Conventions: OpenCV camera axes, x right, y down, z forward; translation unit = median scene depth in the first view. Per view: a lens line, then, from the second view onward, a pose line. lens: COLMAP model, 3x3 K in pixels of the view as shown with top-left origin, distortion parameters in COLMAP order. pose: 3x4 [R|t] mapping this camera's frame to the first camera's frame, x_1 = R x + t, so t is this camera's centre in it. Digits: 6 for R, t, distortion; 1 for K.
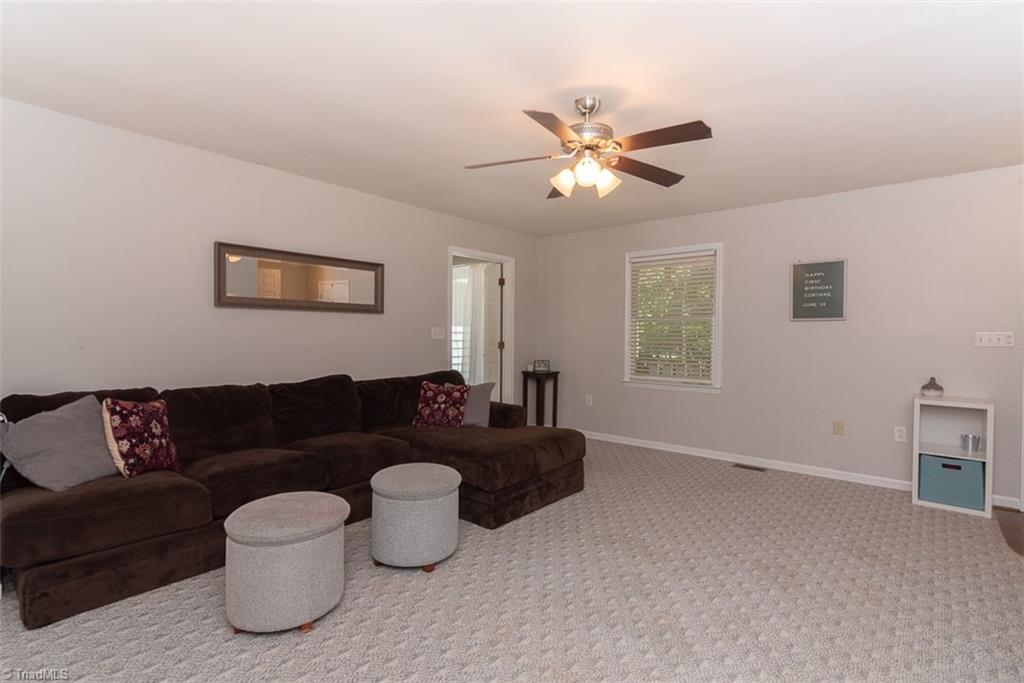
lens RADIAL K [[504.1, 0, 507.1], [0, 504.1, 342.9], [0, 0, 1]] dist [0.017100, -0.000781]
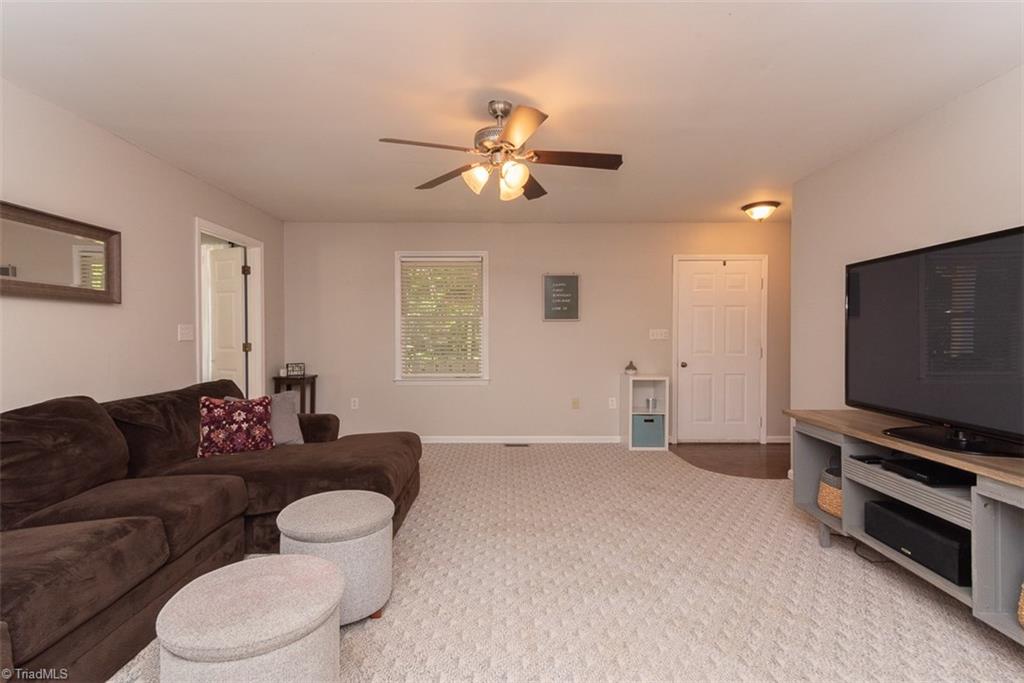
lens RADIAL K [[504.1, 0, 507.1], [0, 504.1, 342.9], [0, 0, 1]] dist [0.017100, -0.000781]
pose [[0.752840, -0.018635, 0.657939, -0.334376], [0.018586, 0.999802, 0.007051, -0.000462], [-0.657941, 0.006921, 0.753038, 0.142484]]
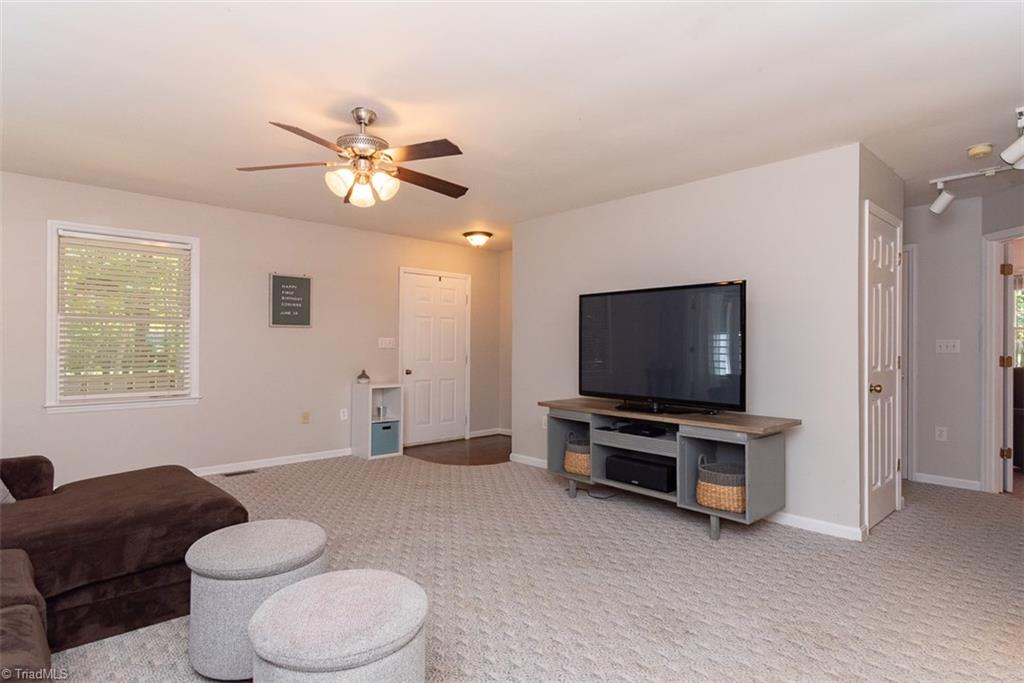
lens RADIAL K [[555.8, 0, 526.3], [0, 555.8, 341.7], [0, 0, 1]] dist [0.005046, 0.000521]
pose [[0.088719, -0.000957, 0.996056, -0.609373], [0.012840, 0.999918, -0.000183, -0.004396], [-0.995974, 0.012805, 0.088724, 0.373701]]
